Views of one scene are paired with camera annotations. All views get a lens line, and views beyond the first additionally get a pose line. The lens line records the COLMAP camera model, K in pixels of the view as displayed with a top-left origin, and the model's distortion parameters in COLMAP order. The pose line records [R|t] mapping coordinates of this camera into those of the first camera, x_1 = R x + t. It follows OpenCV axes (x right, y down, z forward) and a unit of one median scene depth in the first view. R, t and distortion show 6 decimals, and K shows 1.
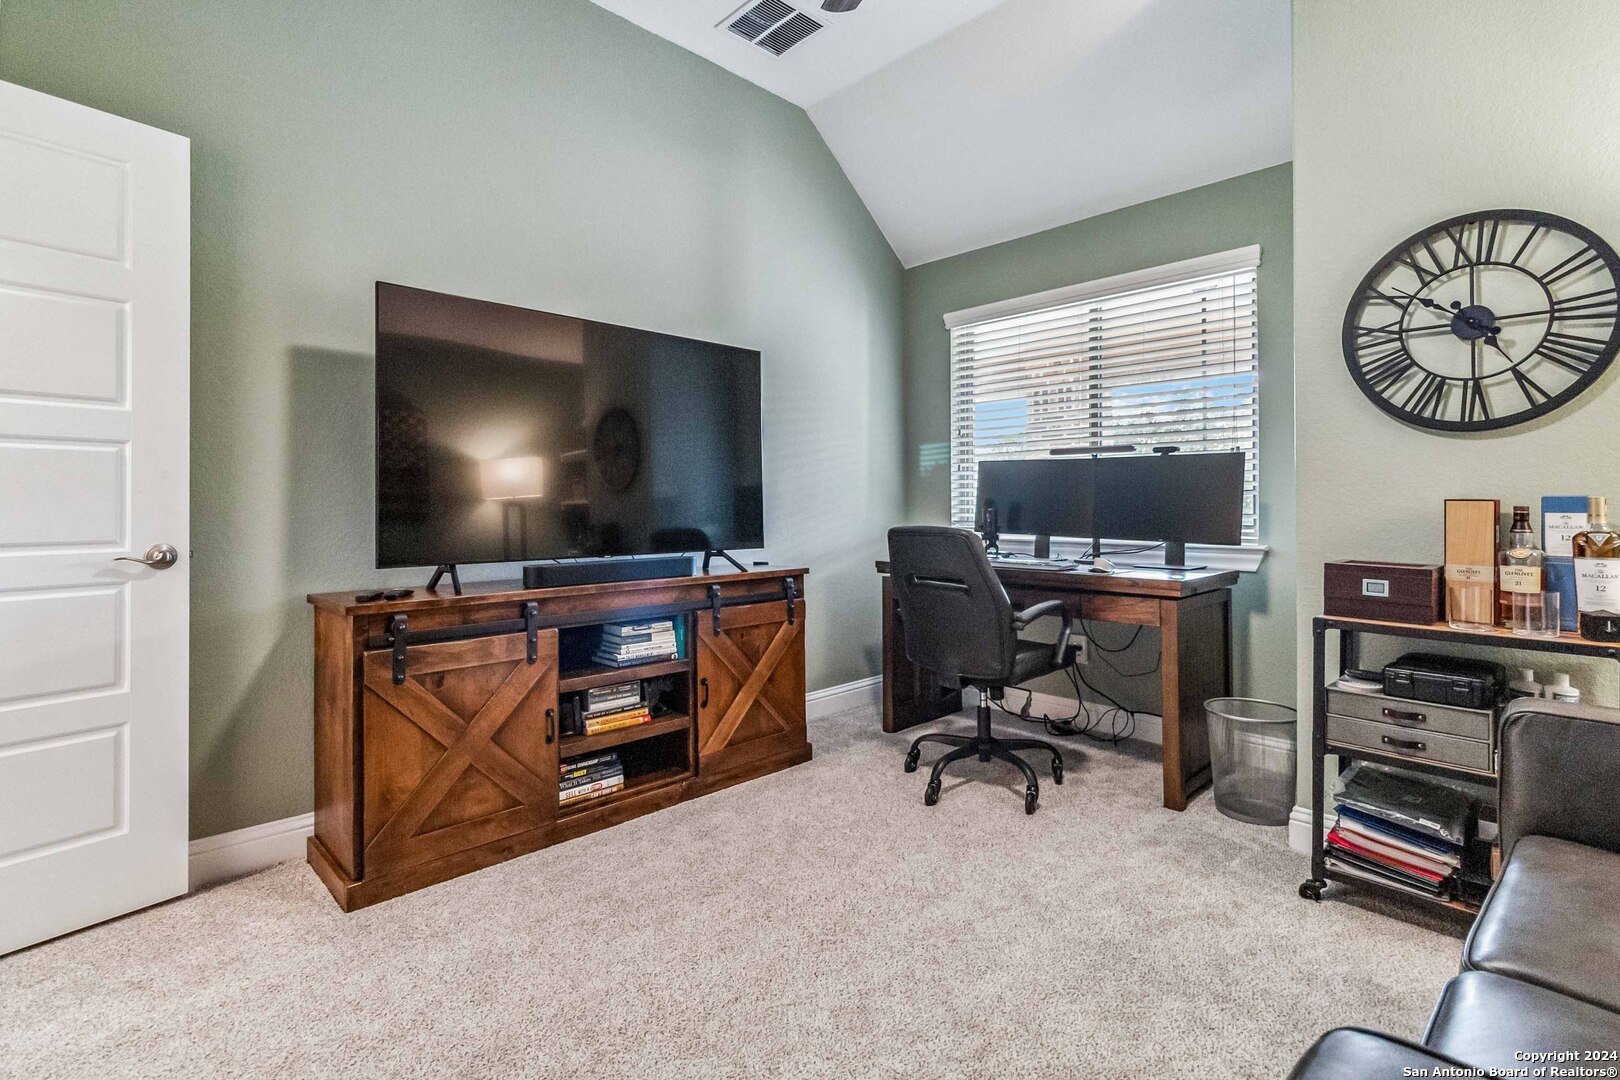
lens RADIAL K [[764.9, 0, 804.9], [0, 764.9, 520.4], [0, 0, 1]] dist [0.012538, 0.000287]
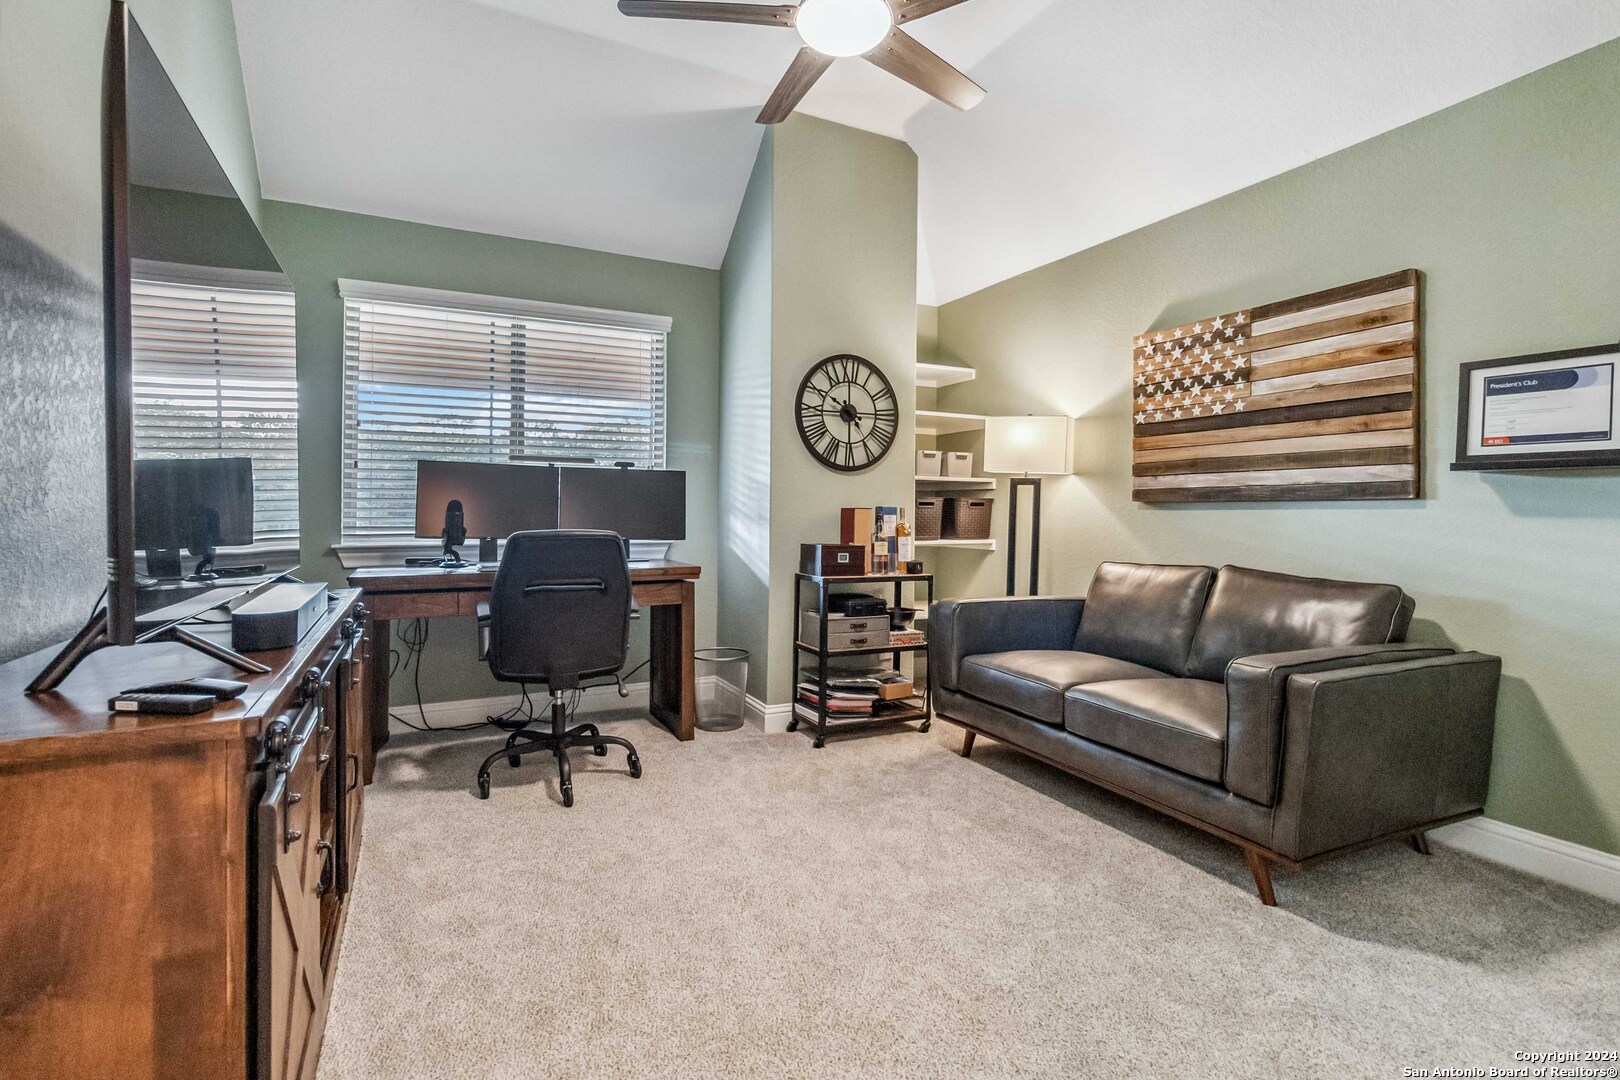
lens RADIAL K [[773.1, 0, 810.0], [0, 773.1, 540.0], [0, 0, 1]] dist [0.000397, 0.000121]
pose [[0.298155, -0.030066, 0.954044, -0.923970], [0.013966, 0.999534, 0.027135, -0.001795], [-0.954415, 0.005234, 0.298436, 0.518828]]
